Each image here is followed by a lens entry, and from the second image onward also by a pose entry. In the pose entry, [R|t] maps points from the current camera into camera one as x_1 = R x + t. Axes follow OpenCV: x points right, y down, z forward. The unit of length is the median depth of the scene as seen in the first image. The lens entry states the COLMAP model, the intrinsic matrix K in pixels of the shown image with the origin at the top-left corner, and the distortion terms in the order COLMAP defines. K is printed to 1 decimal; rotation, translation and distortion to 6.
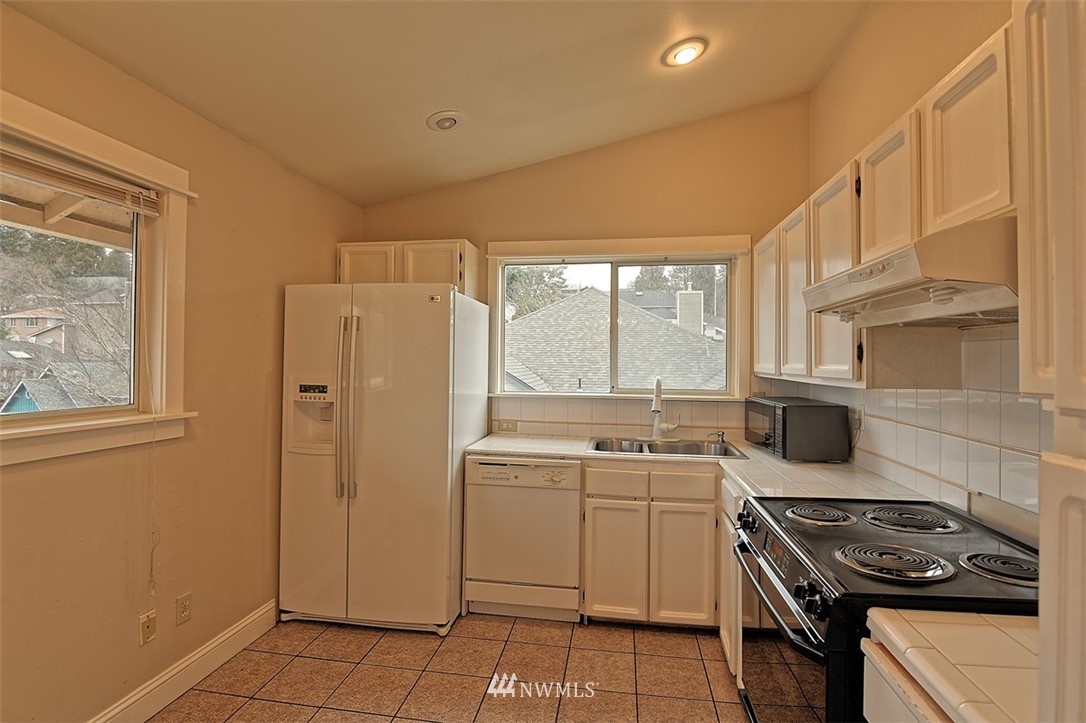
lens RADIAL K [[529.0, 0, 535.8], [0, 529.0, 358.9], [0, 0, 1]] dist [-0.012325, -0.004138]
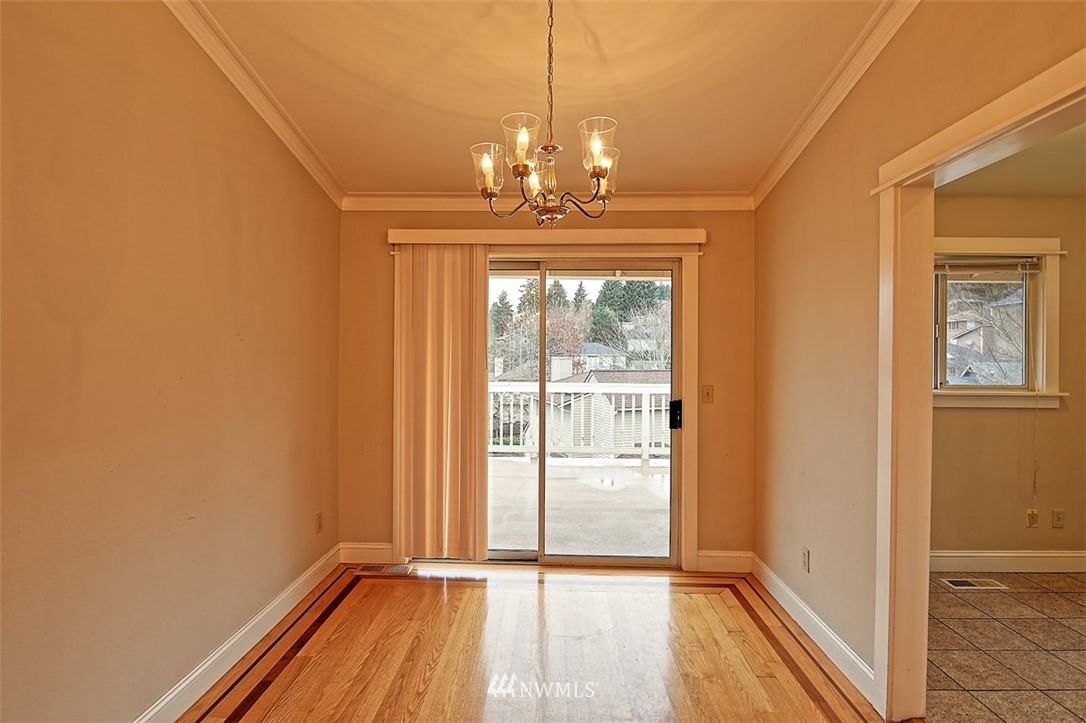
lens RADIAL K [[529.0, 0, 532.7], [0, 529.0, 358.2], [0, 0, 1]] dist [-0.012325, -0.004138]
pose [[0.125607, -0.005120, -0.992067, 0.670402], [0.003678, 0.999982, -0.004696, 0.000969], [0.992073, -0.003059, 0.125624, -0.750081]]
